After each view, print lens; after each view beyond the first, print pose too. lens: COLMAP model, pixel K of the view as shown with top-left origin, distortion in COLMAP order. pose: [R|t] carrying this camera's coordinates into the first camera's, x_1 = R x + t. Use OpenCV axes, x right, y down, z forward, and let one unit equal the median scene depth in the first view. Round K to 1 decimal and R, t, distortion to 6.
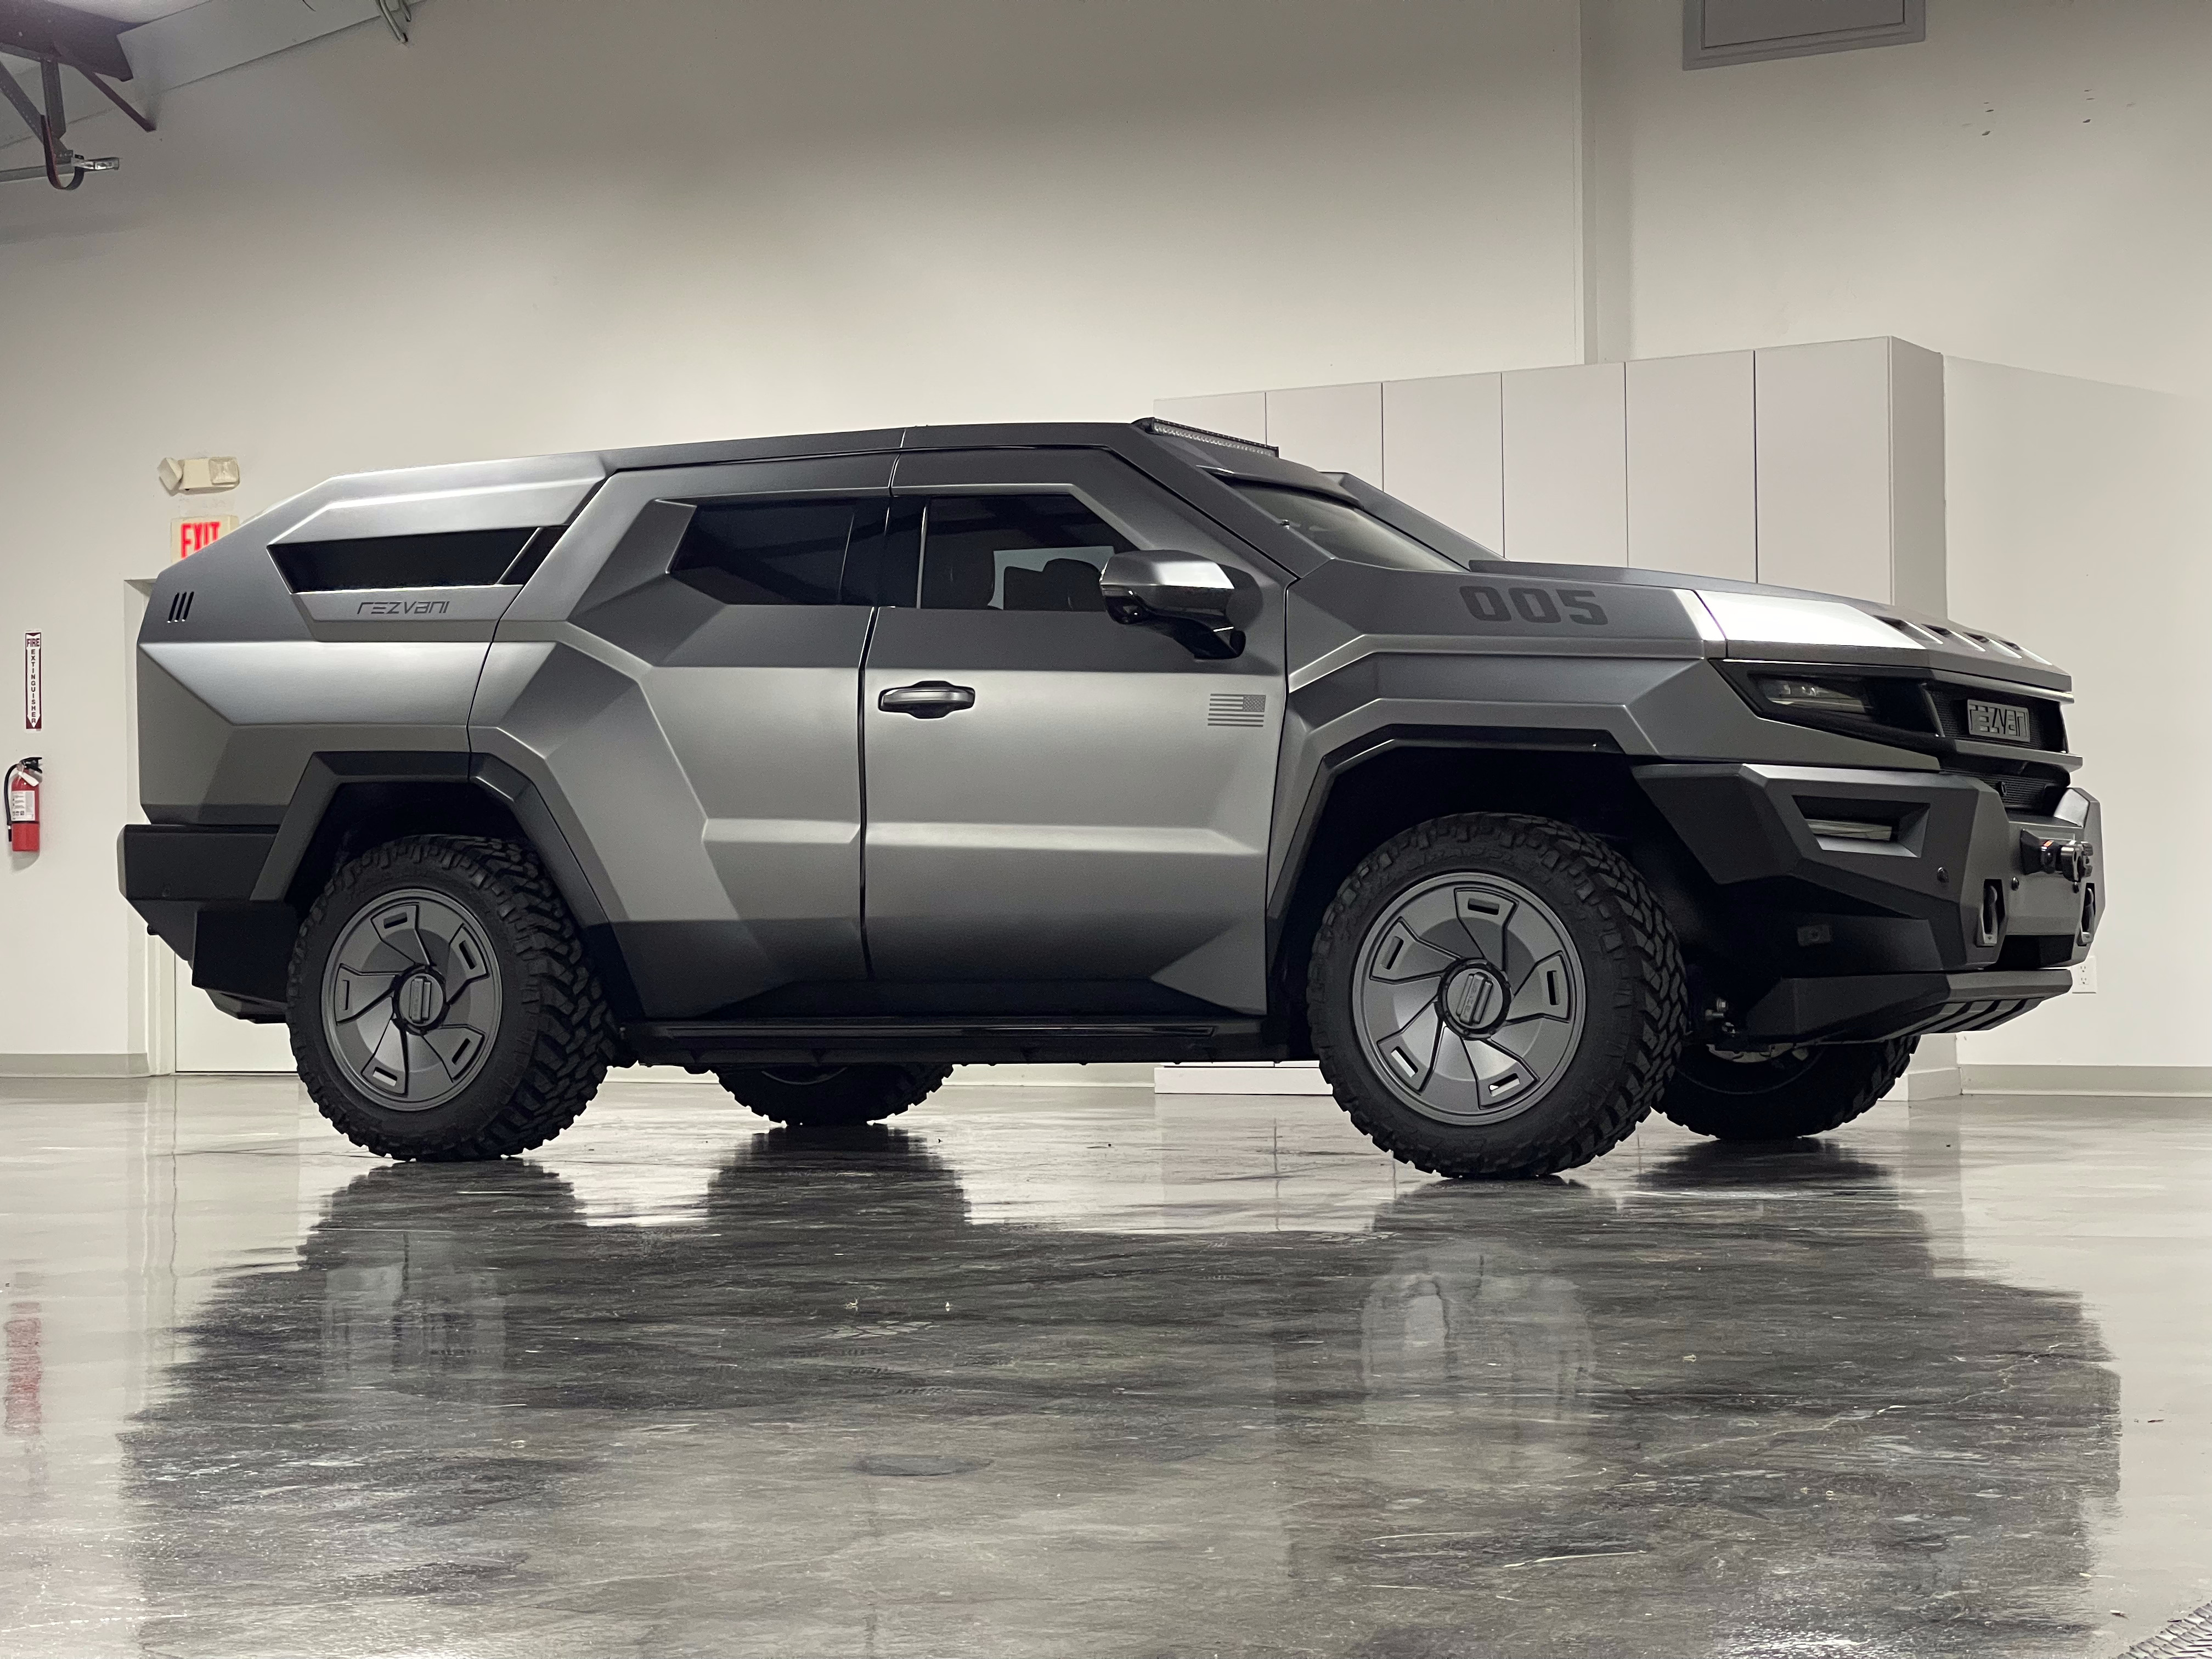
lens RADIAL K [[4106.6, 0, 1106.0], [0, 4106.6, 829.5], [0, 0, 1]] dist [0.190361, 0.121709]
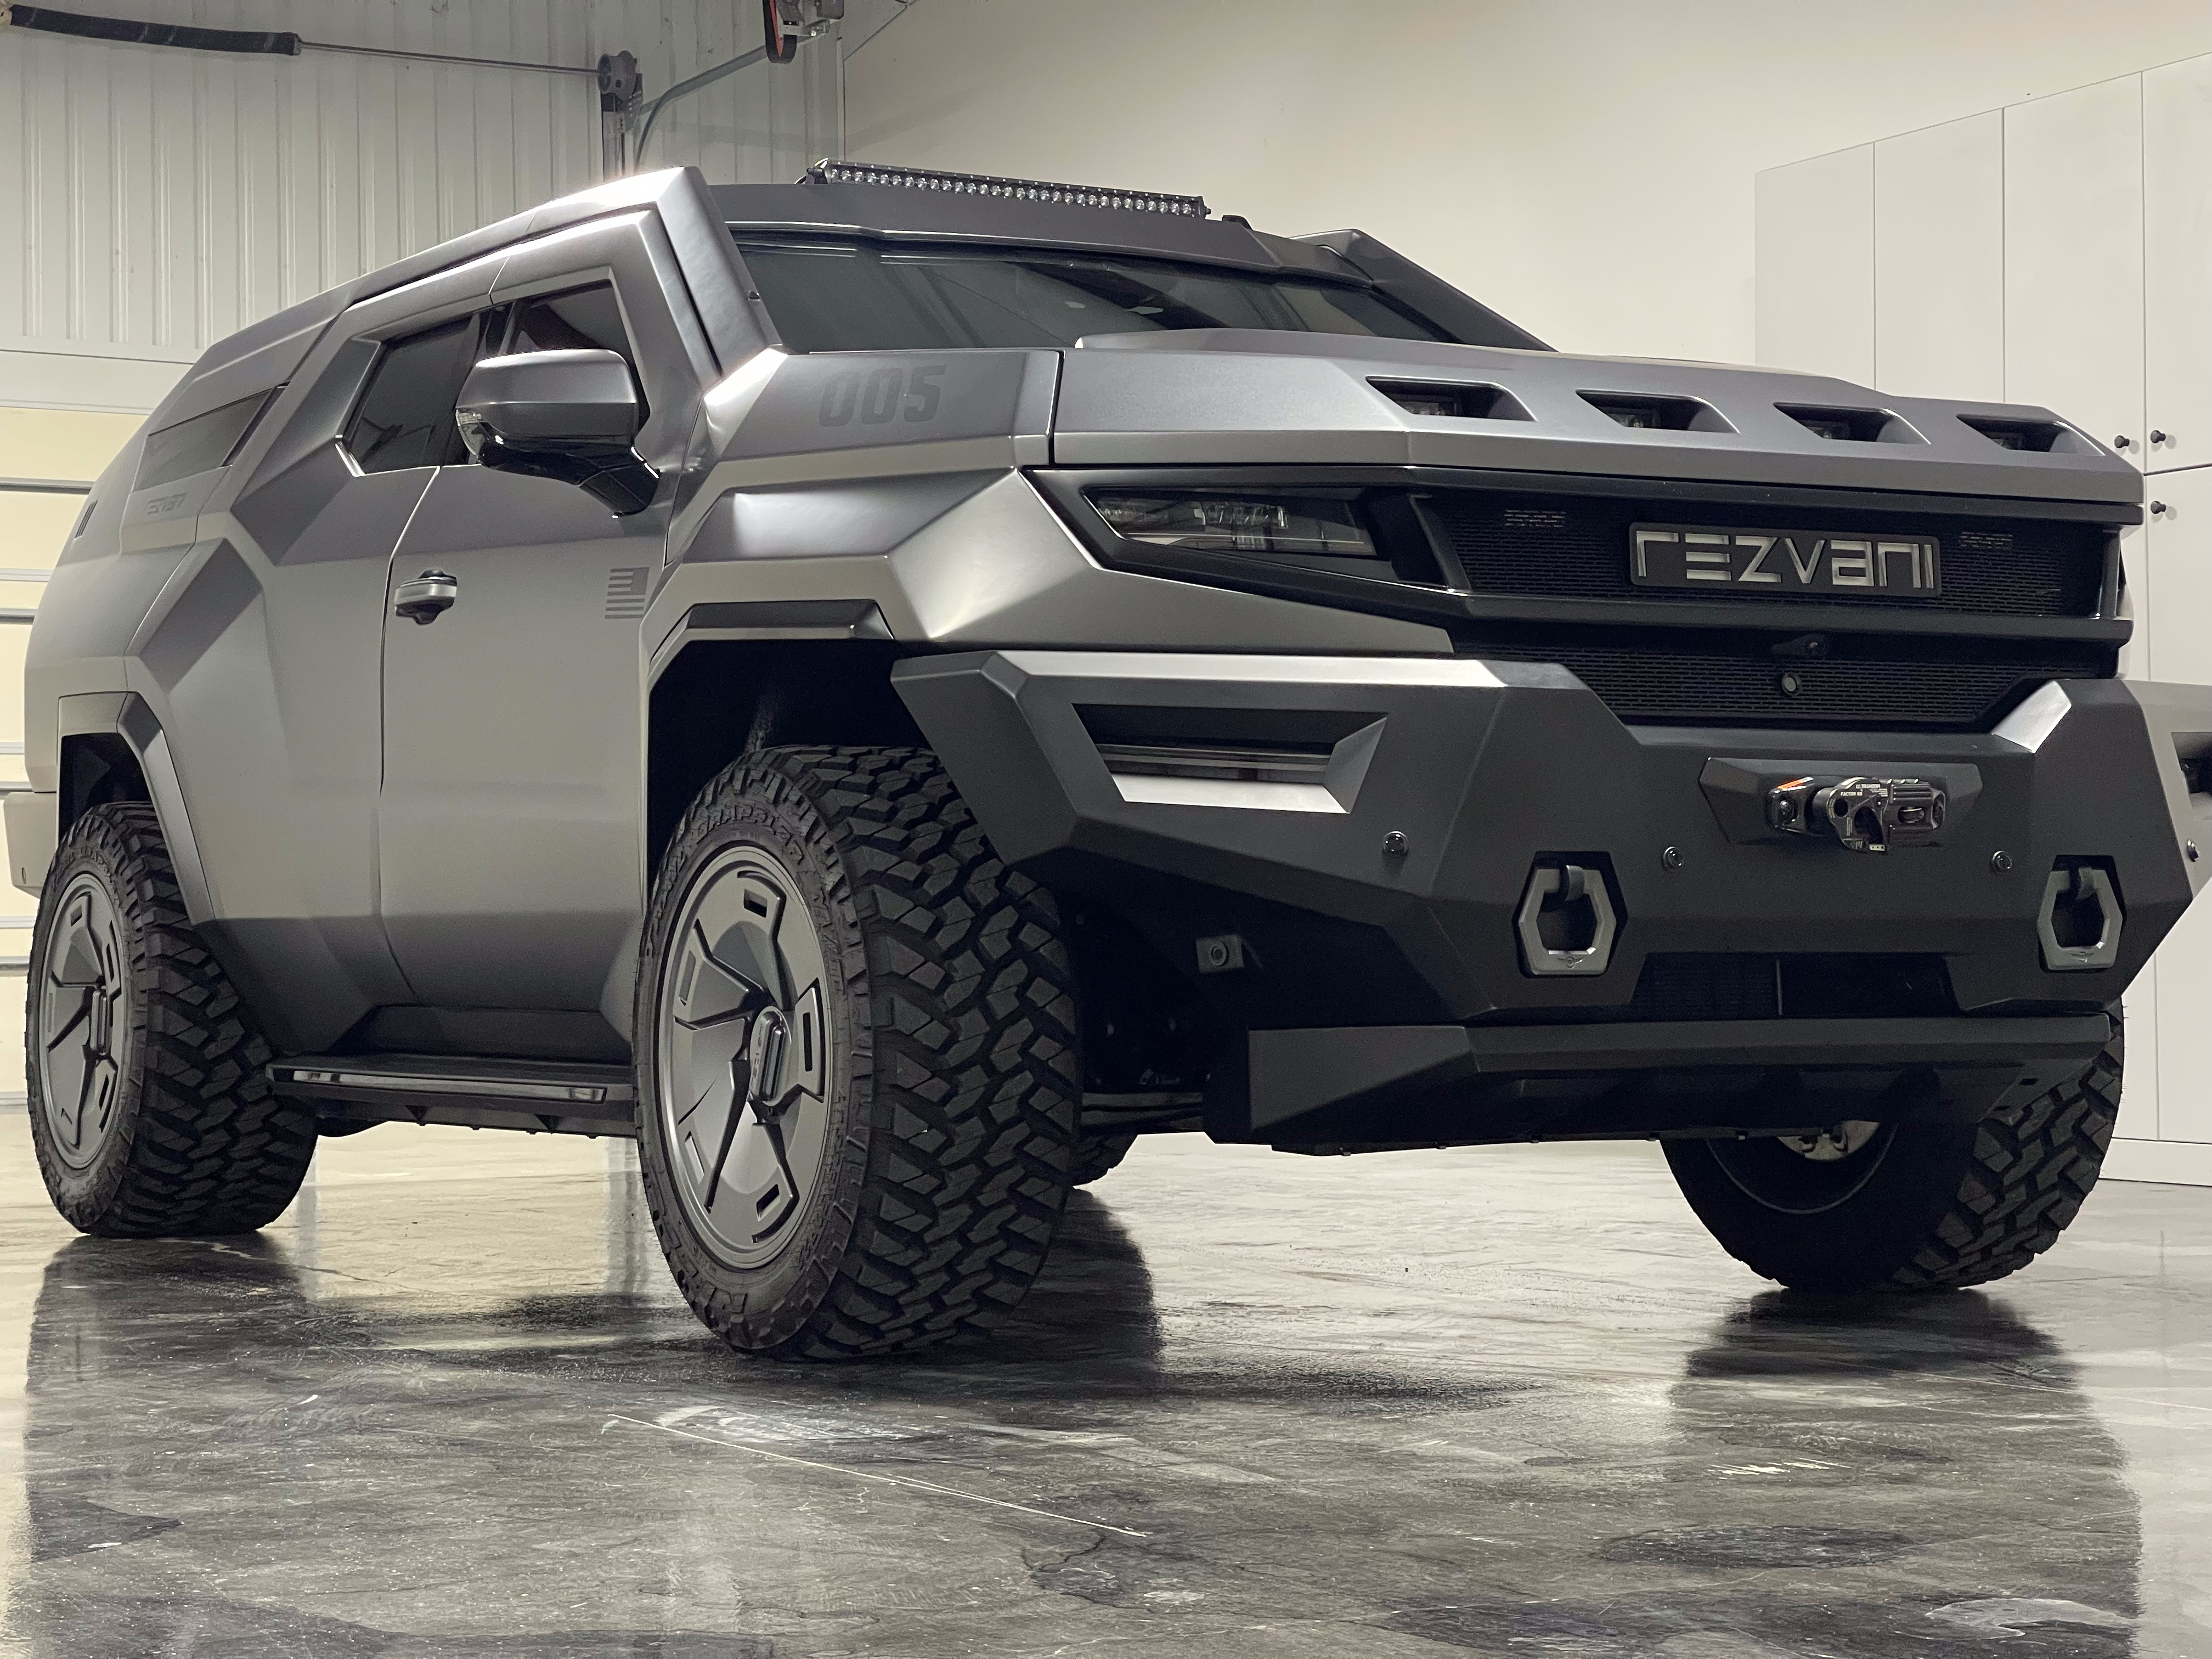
lens RADIAL K [[4106.6, 0, 1106.0], [0, 4106.6, 829.5], [0, 0, 1]] dist [0.190361, 0.121709]
pose [[0.848488, -0.008222, -0.529151, 0.411245], [0.012156, 0.999918, 0.003955, 0.005716], [0.529075, -0.009788, 0.848519, 0.474178]]
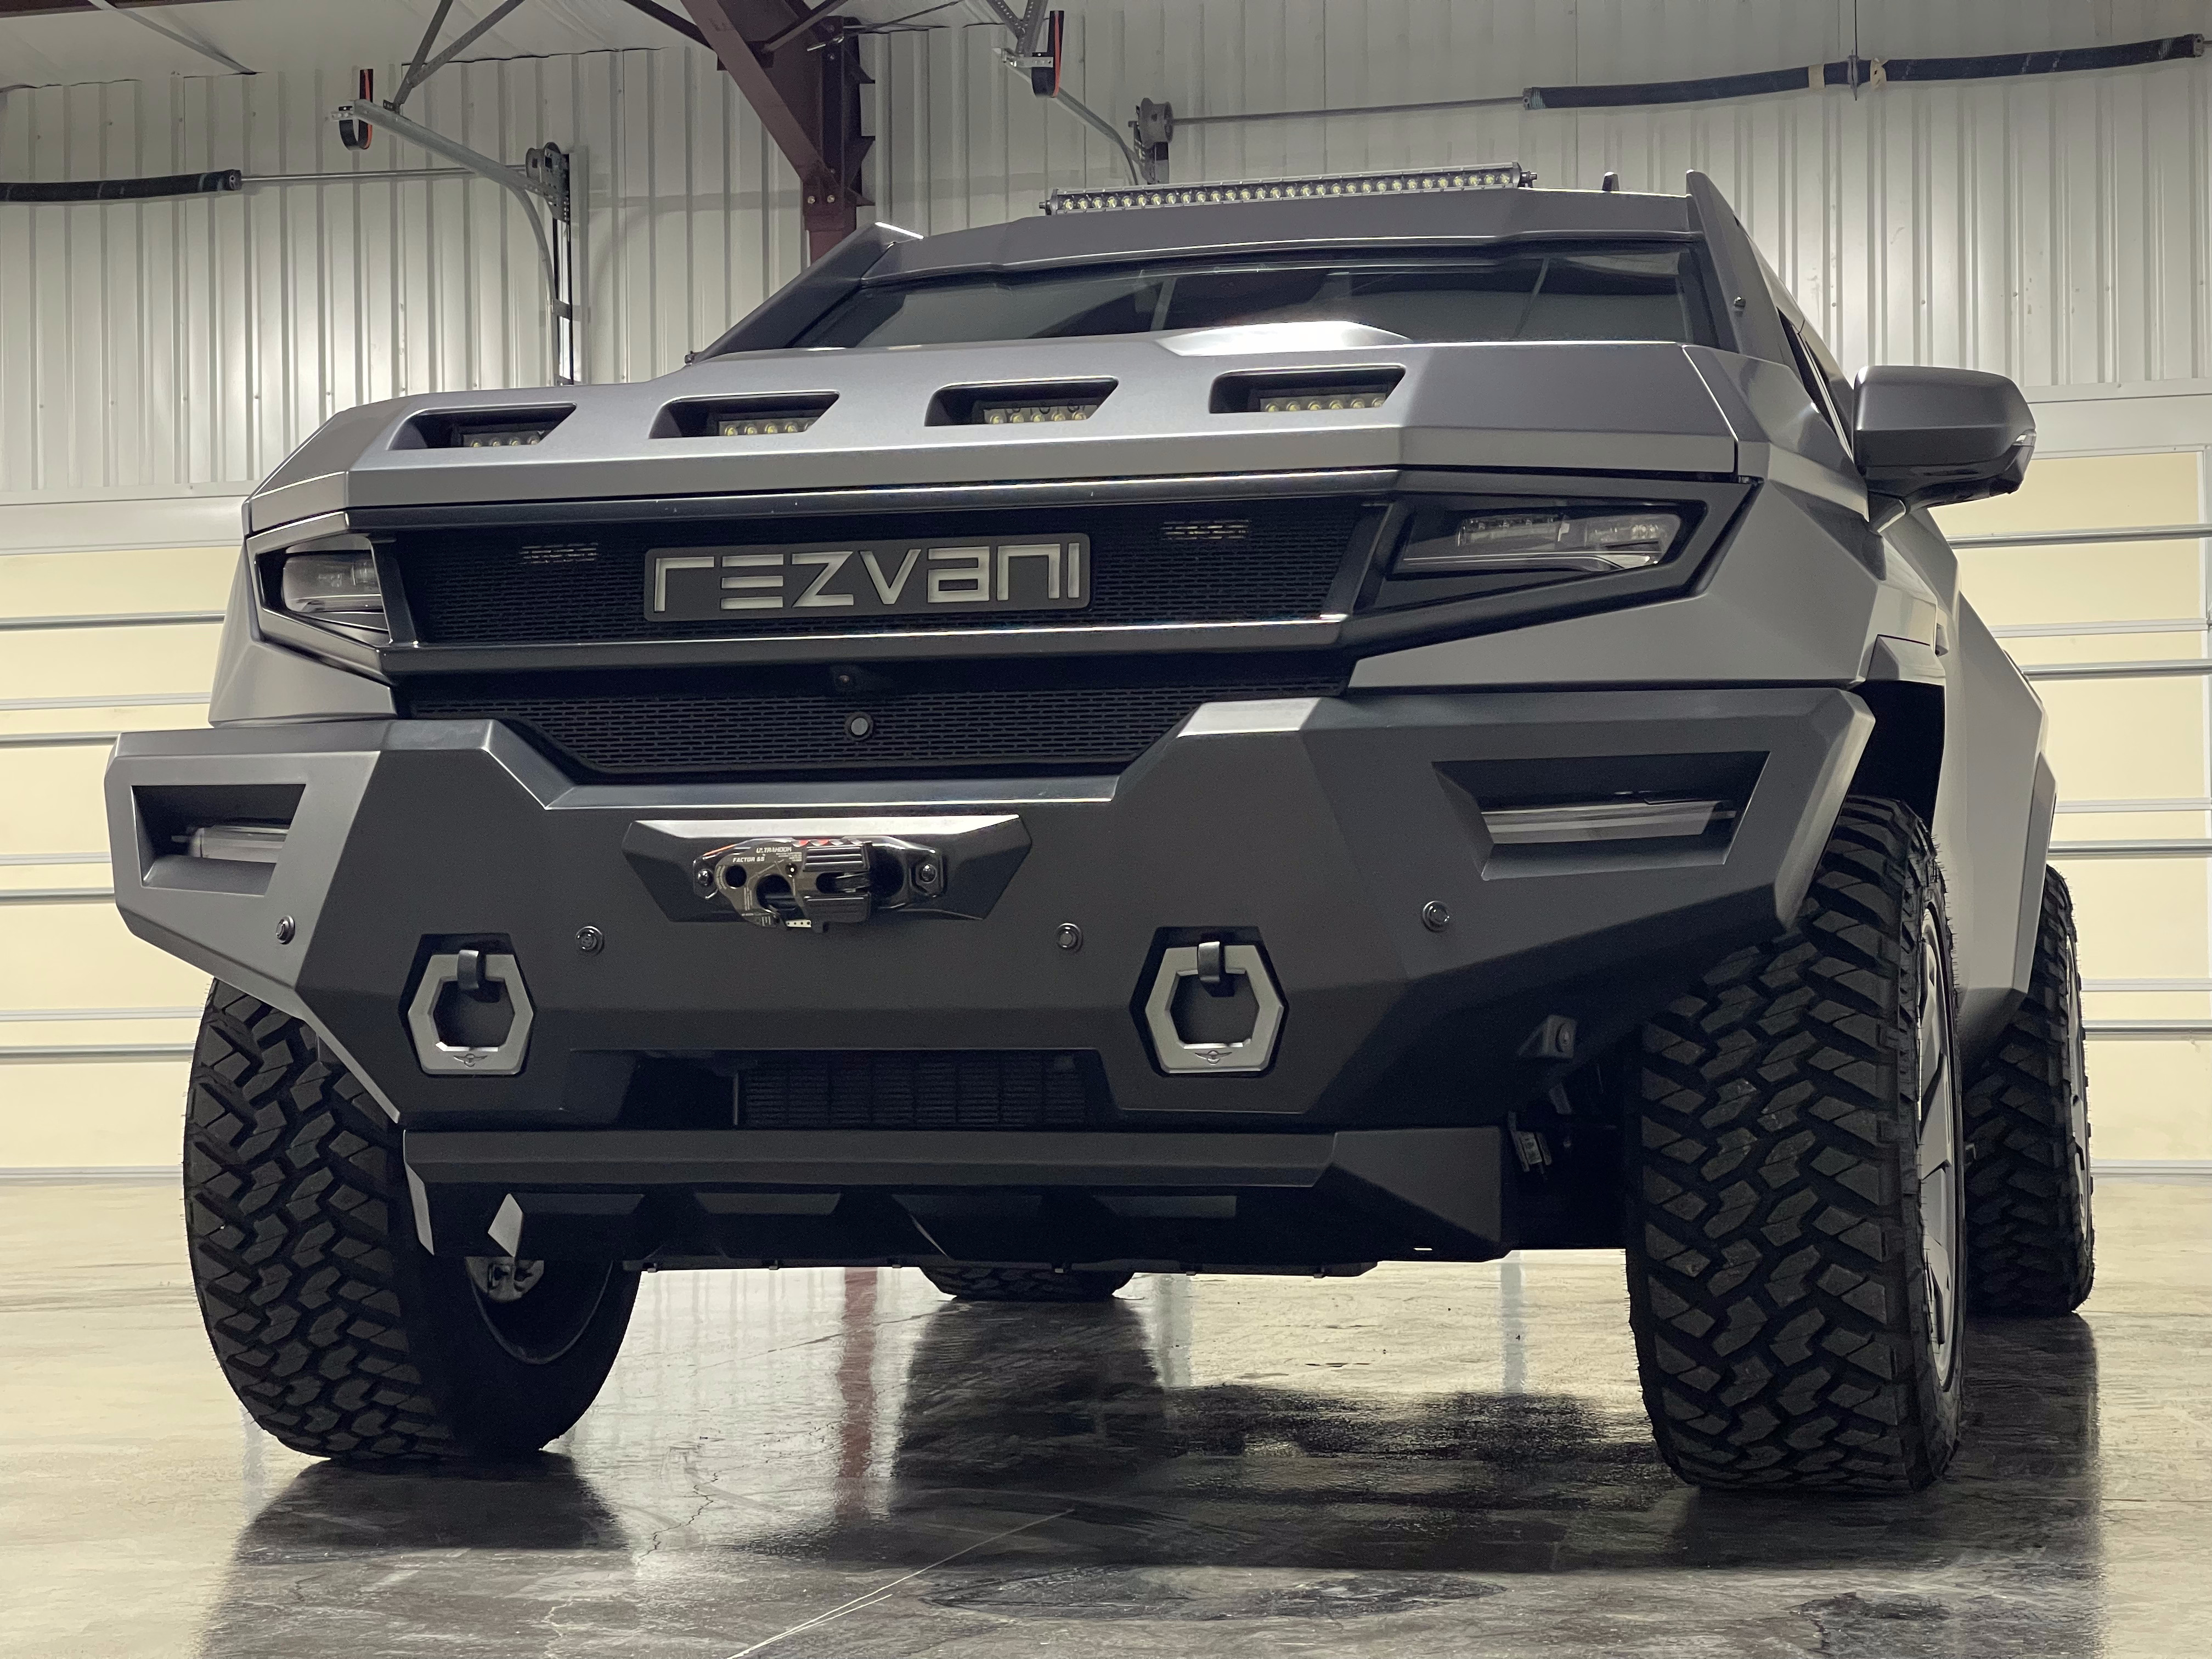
lens RADIAL K [[4118.9, 0, 1105.0], [0, 4118.9, 819.9], [0, 0, 1]] dist [0.062986, 1.921627]
pose [[0.225237, -0.034468, -0.973694, 0.636139], [0.030386, 0.999136, -0.028339, 0.013361], [0.973830, -0.023204, 0.226090, 0.890394]]
